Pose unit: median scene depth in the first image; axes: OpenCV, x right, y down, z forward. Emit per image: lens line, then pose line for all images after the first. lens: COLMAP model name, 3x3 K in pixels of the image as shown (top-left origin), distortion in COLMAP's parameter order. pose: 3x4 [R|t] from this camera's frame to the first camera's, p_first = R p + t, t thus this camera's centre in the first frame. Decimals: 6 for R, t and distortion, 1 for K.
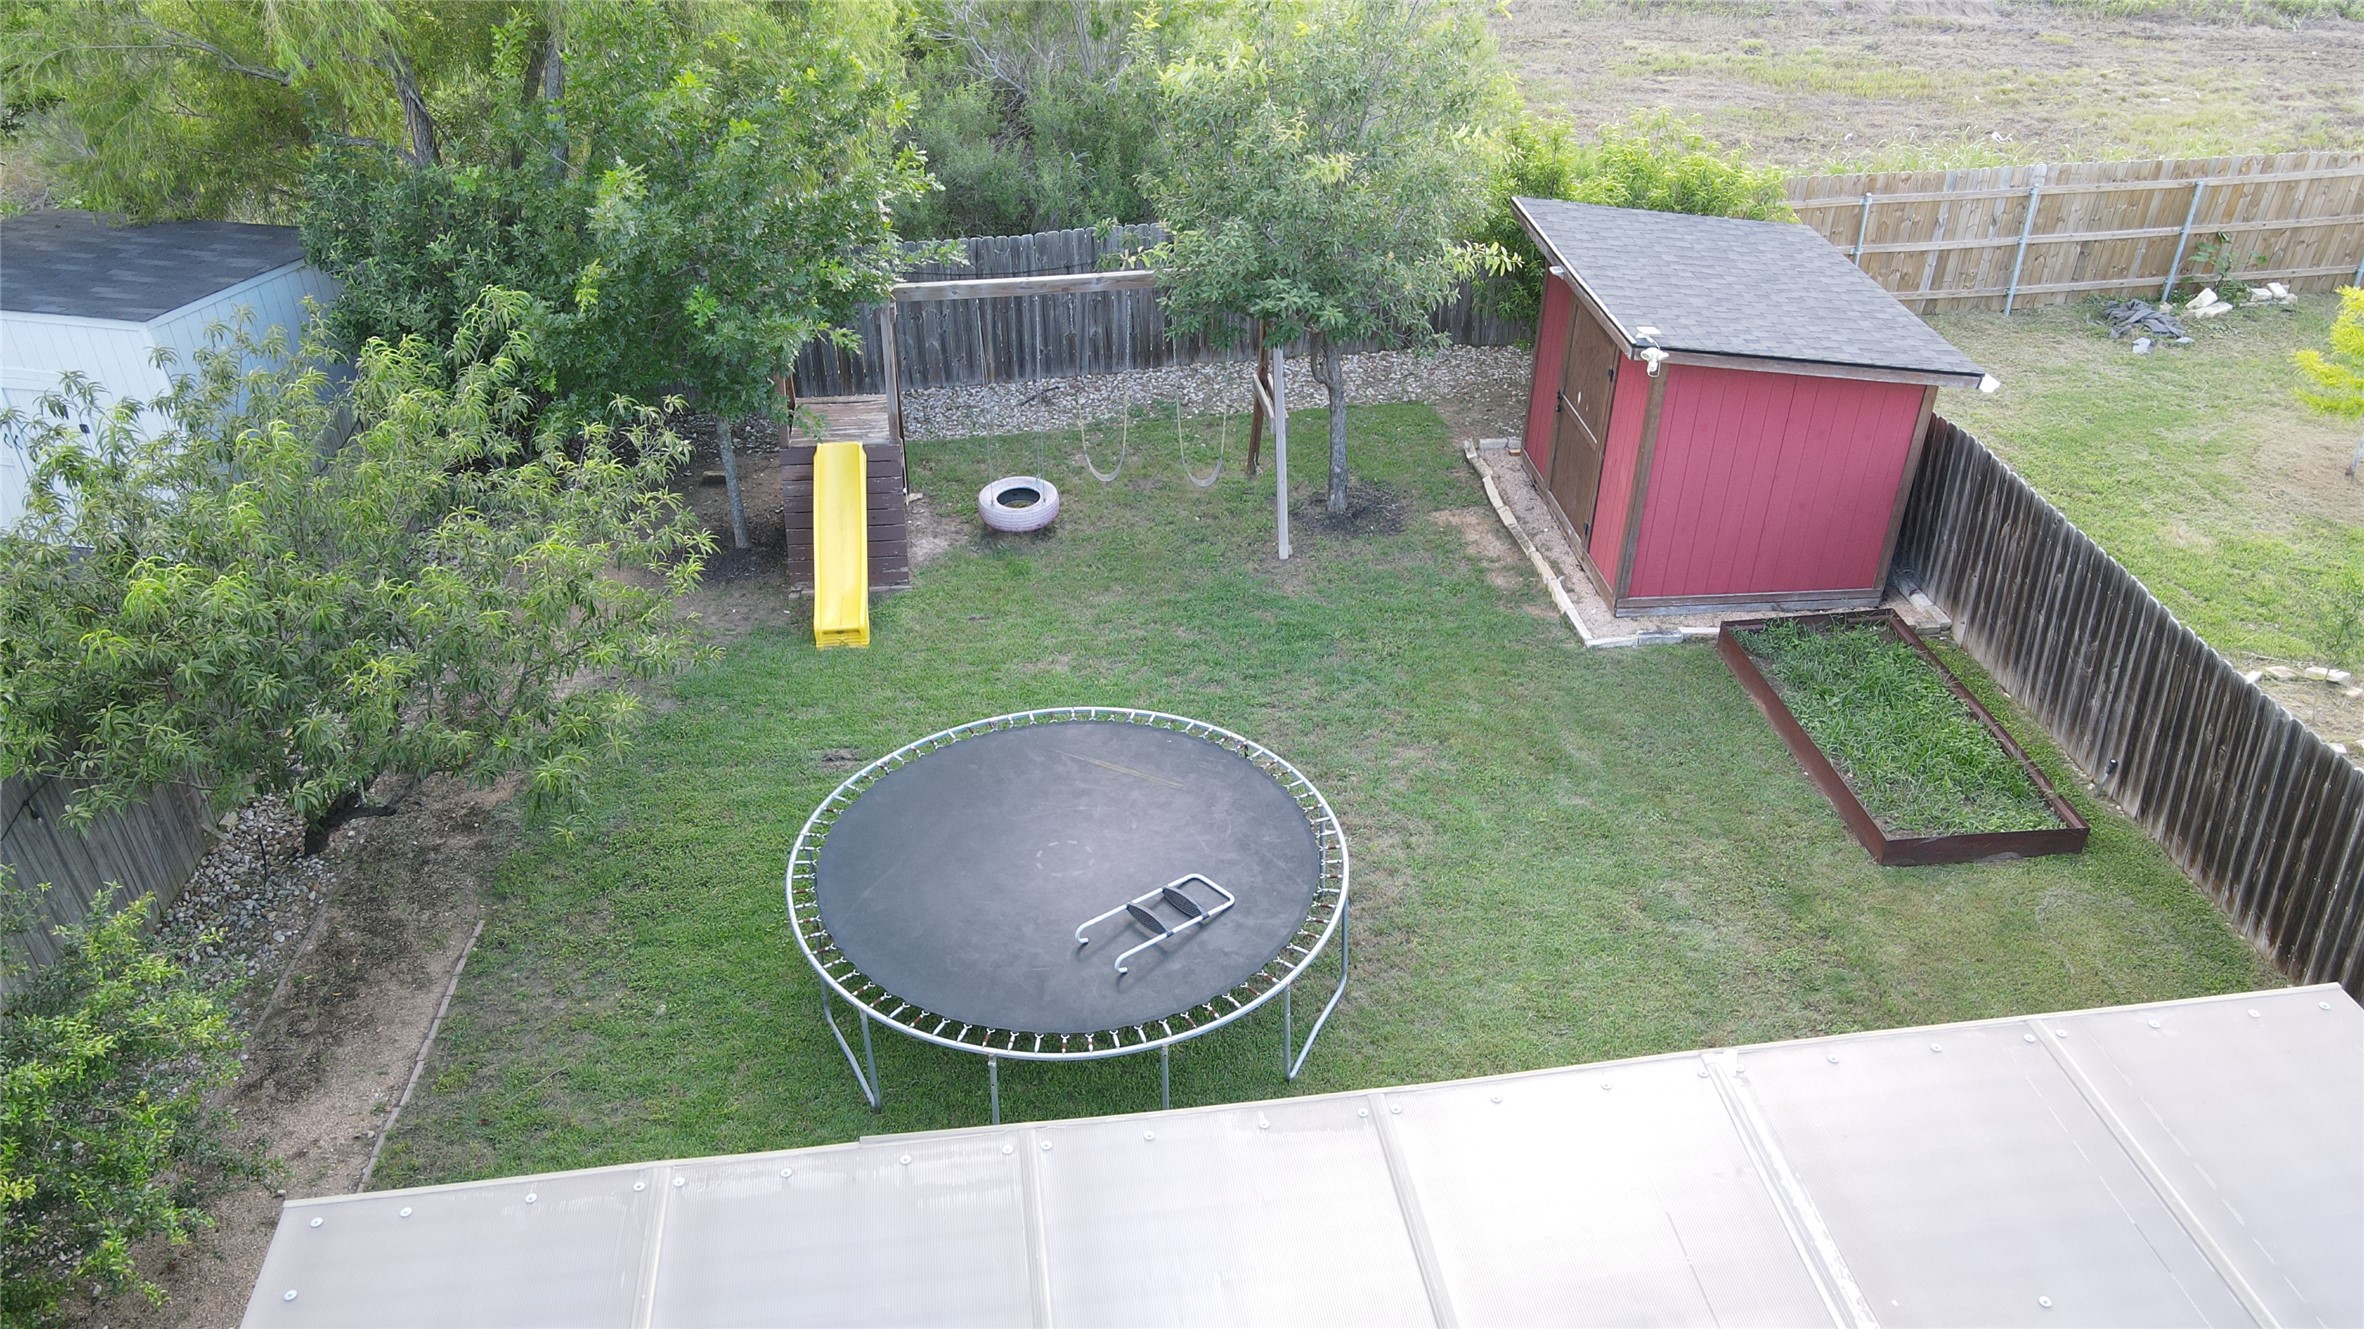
lens RADIAL K [[1746.3, 0, 1182.0], [0, 1746.3, 664.5], [0, 0, 1]] dist [-0.008572, 0.037256]
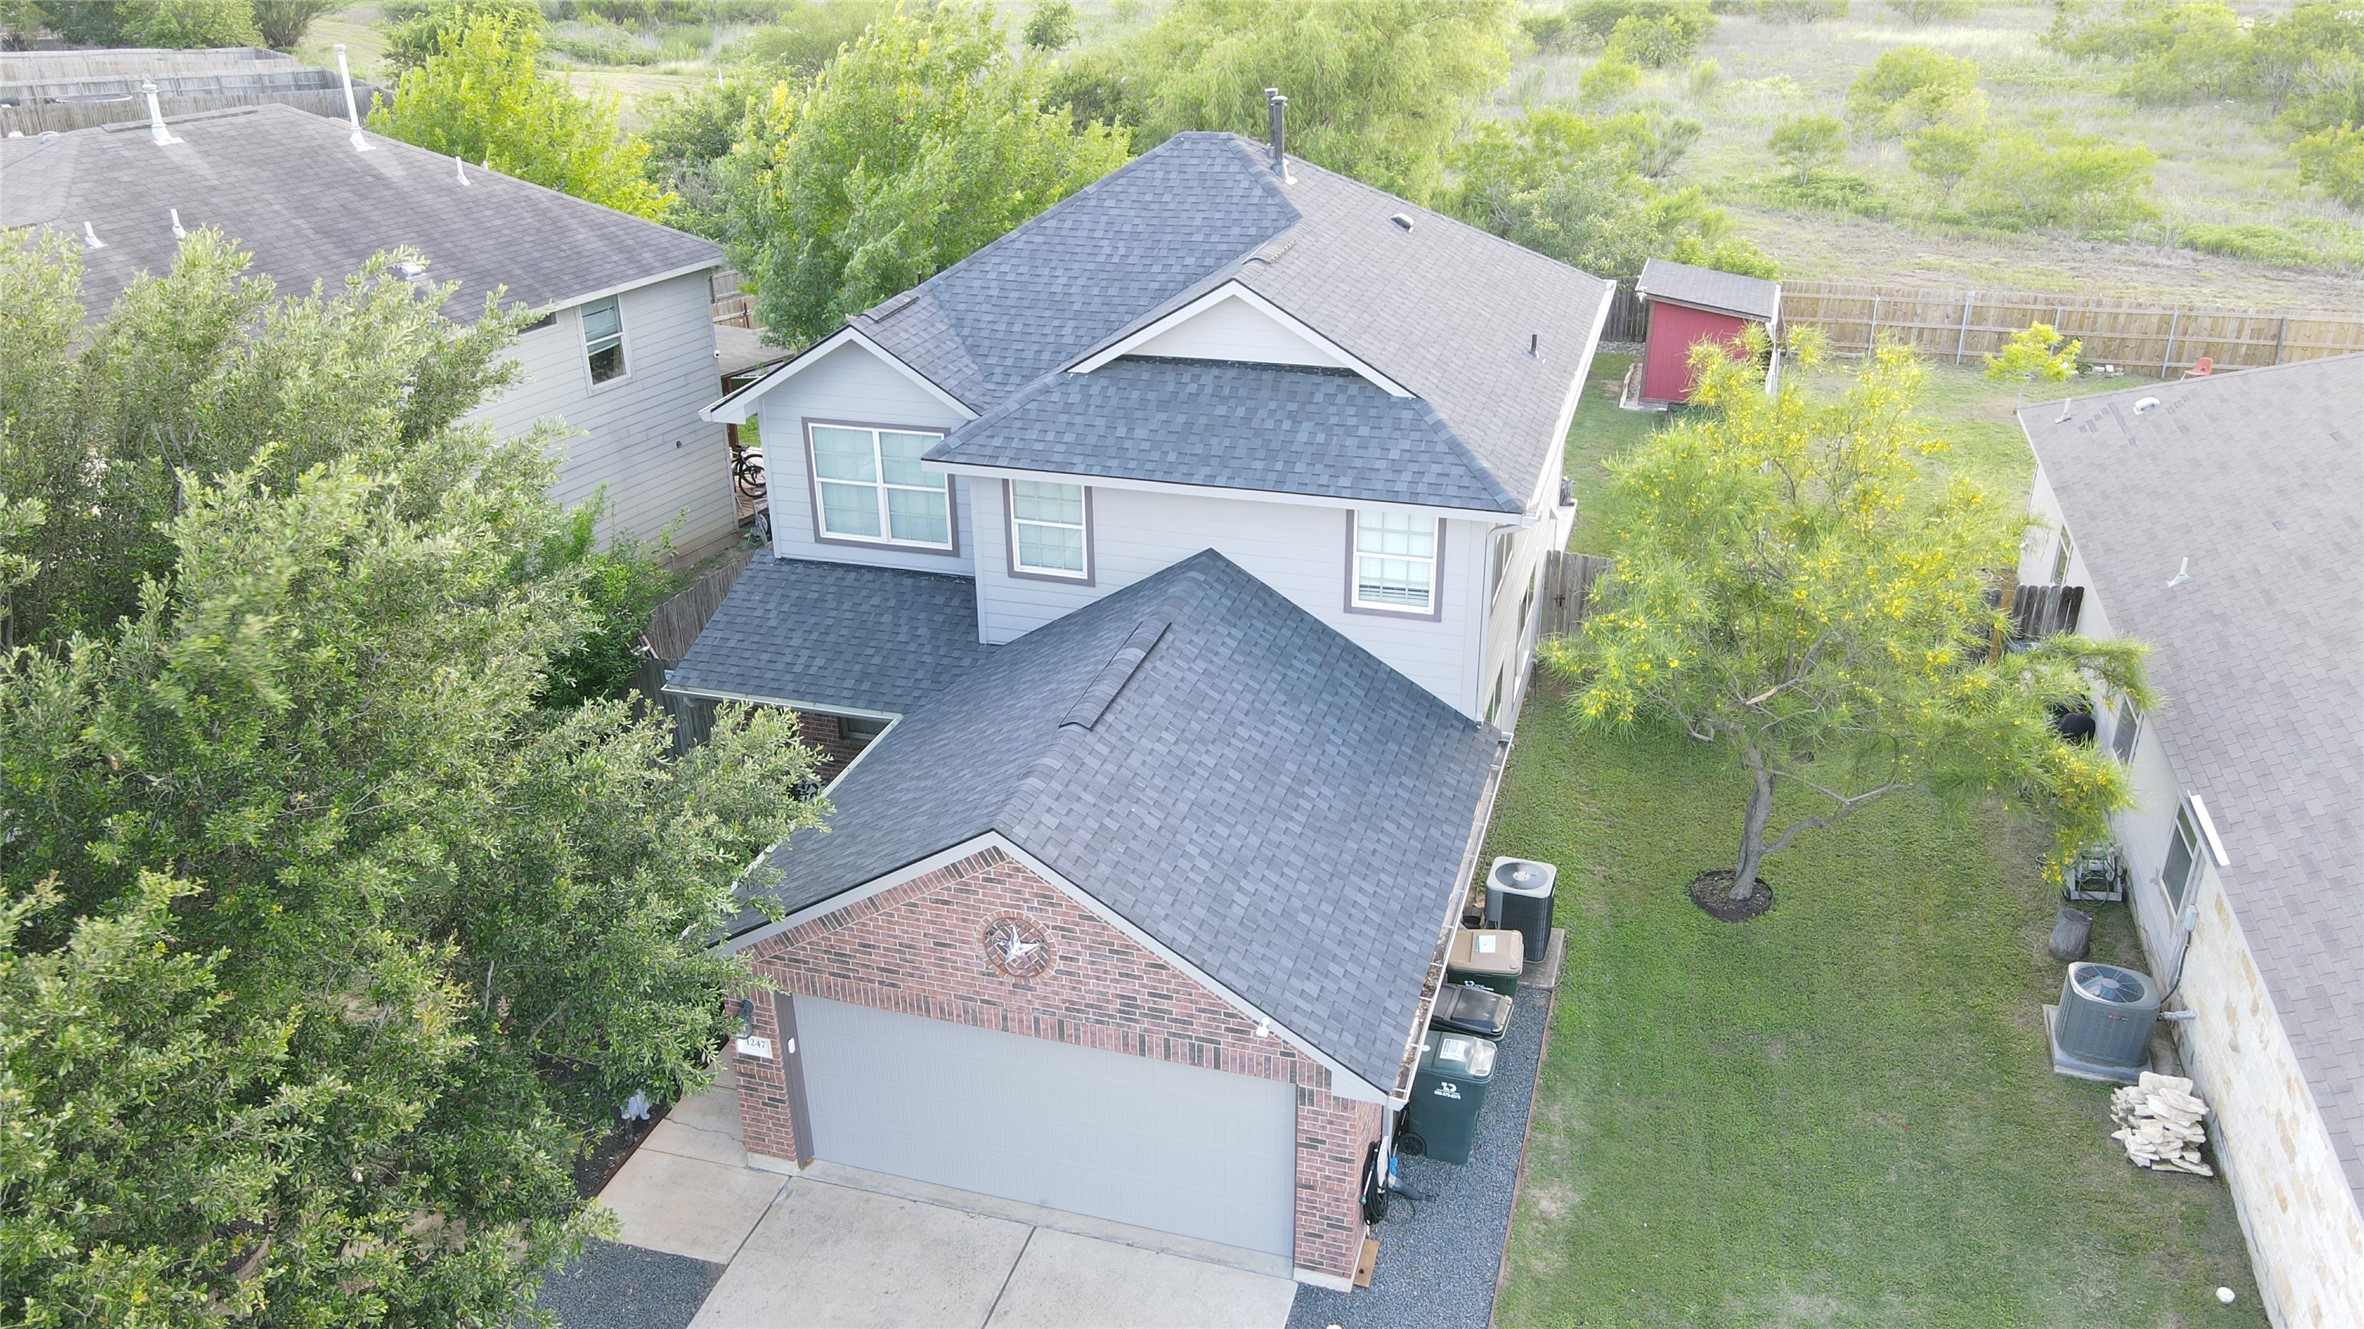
lens RADIAL K [[1739.8, 0, 1182.0], [0, 1739.8, 664.5], [0, 0, 1]] dist [-0.006905, 0.029293]
pose [[0.908426, 0.171389, -0.381299, 0.493488], [-0.224653, 0.969344, -0.099515, 0.557163], [0.352554, 0.176062, 0.919080, -1.148959]]
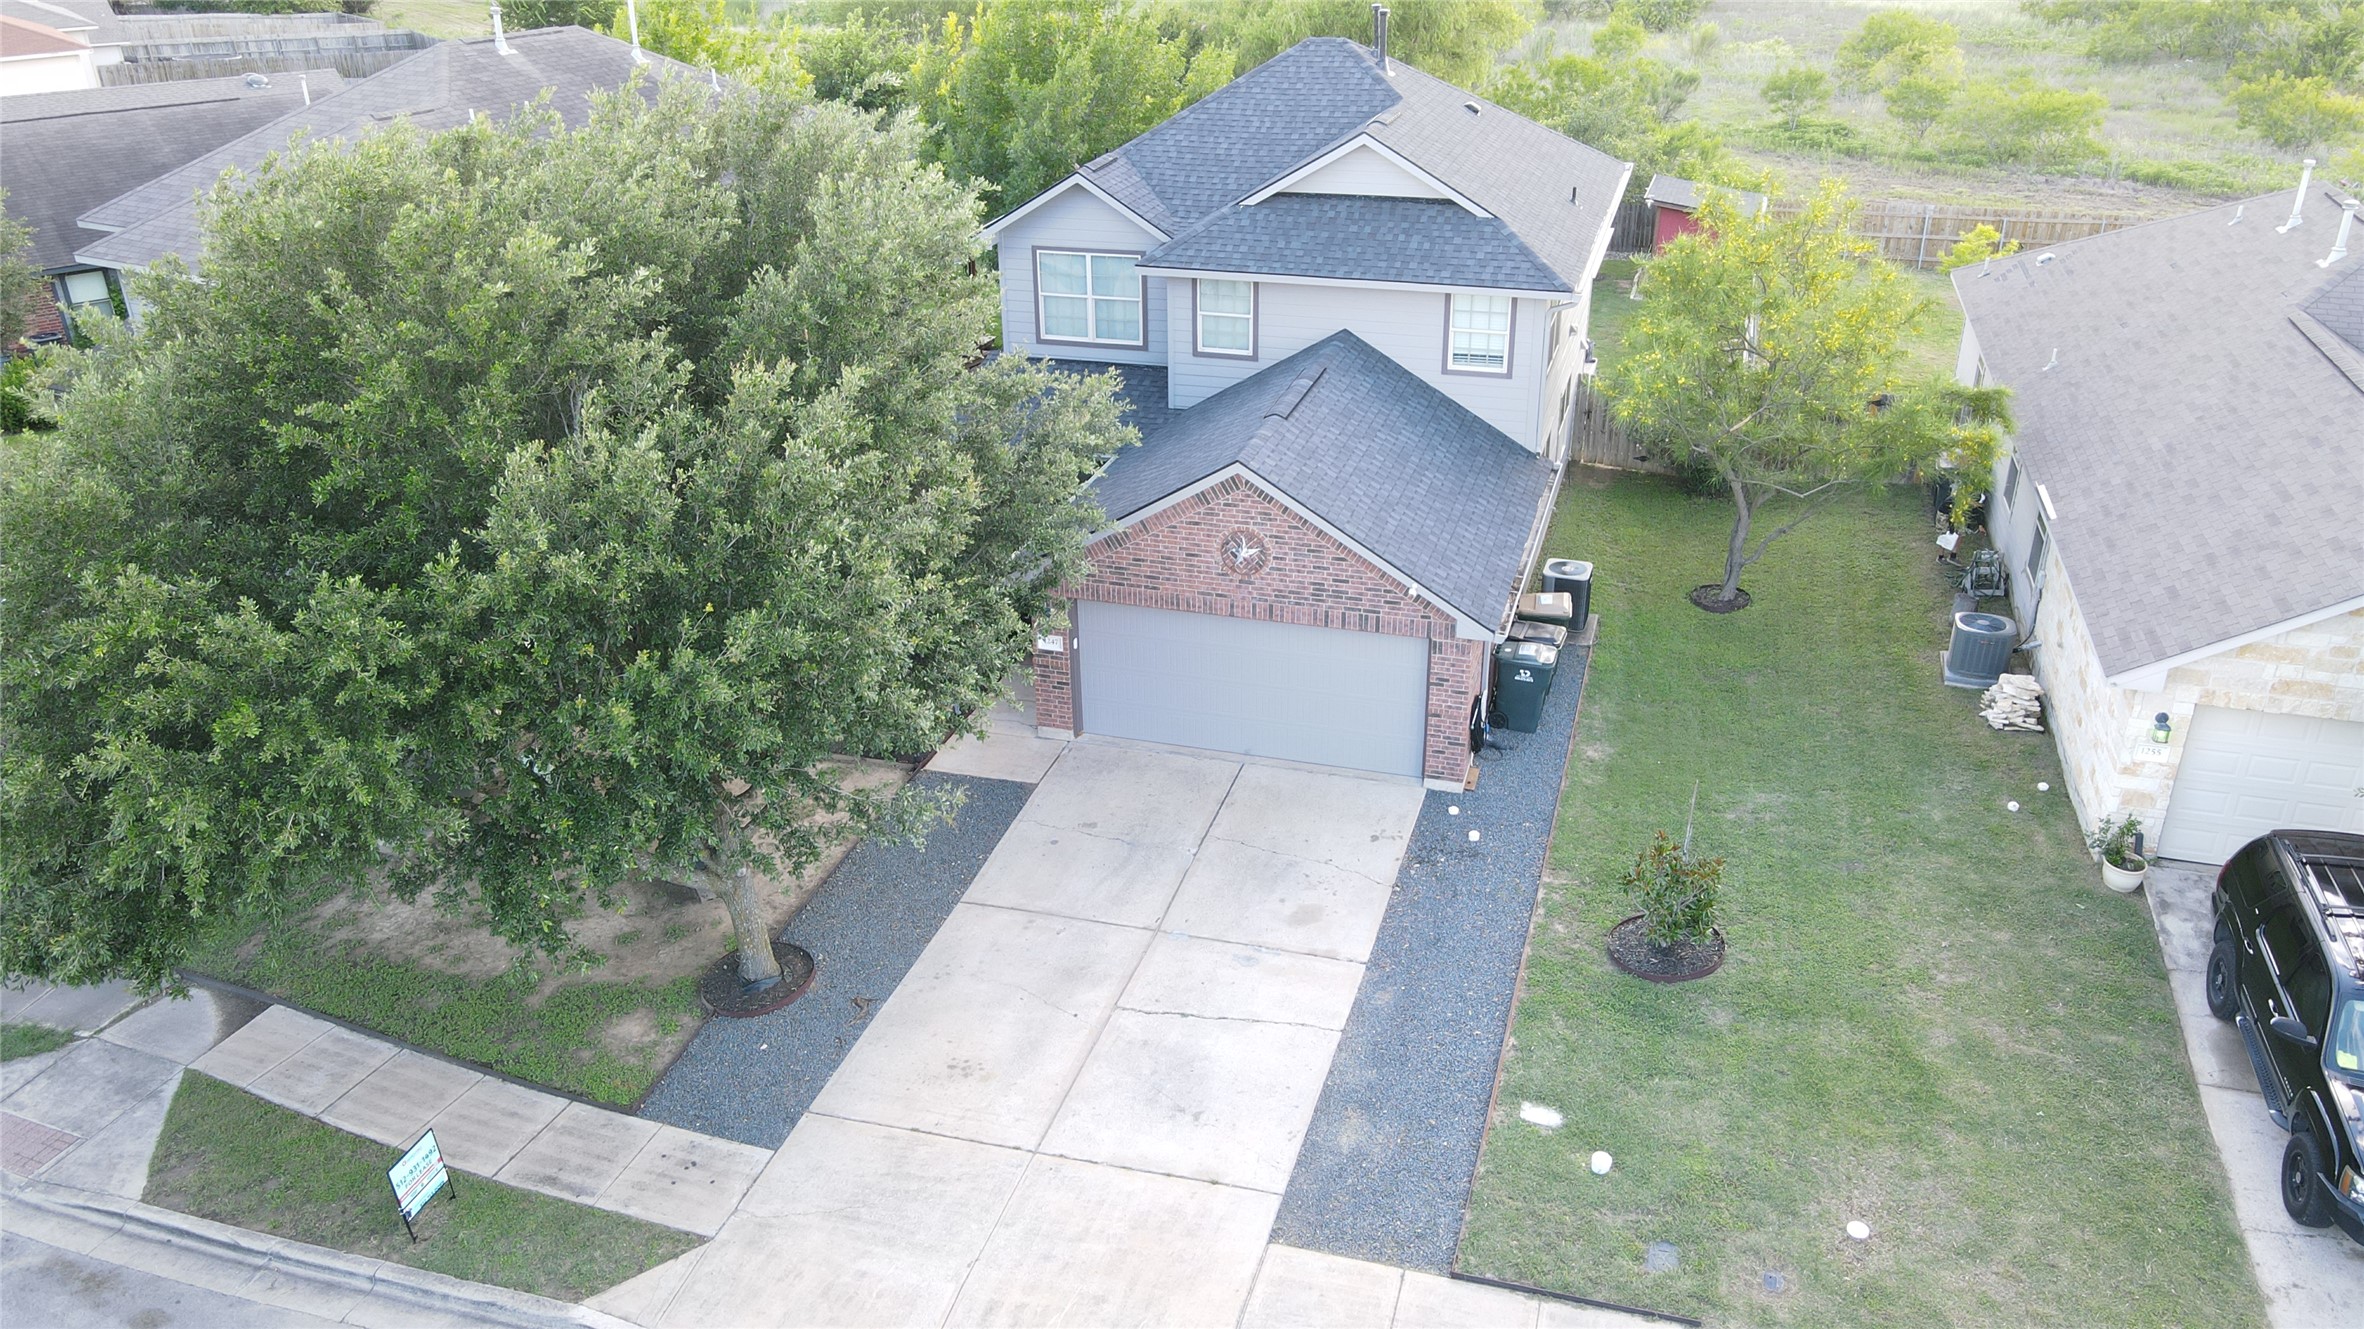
lens RADIAL K [[1746.3, 0, 1182.0], [0, 1746.3, 664.5], [0, 0, 1]] dist [-0.008572, 0.037256]
pose [[0.909050, 0.175267, -0.378035, 0.563876], [-0.225004, 0.970070, -0.091309, 0.783045], [0.350717, 0.168064, 0.921278, -1.486257]]
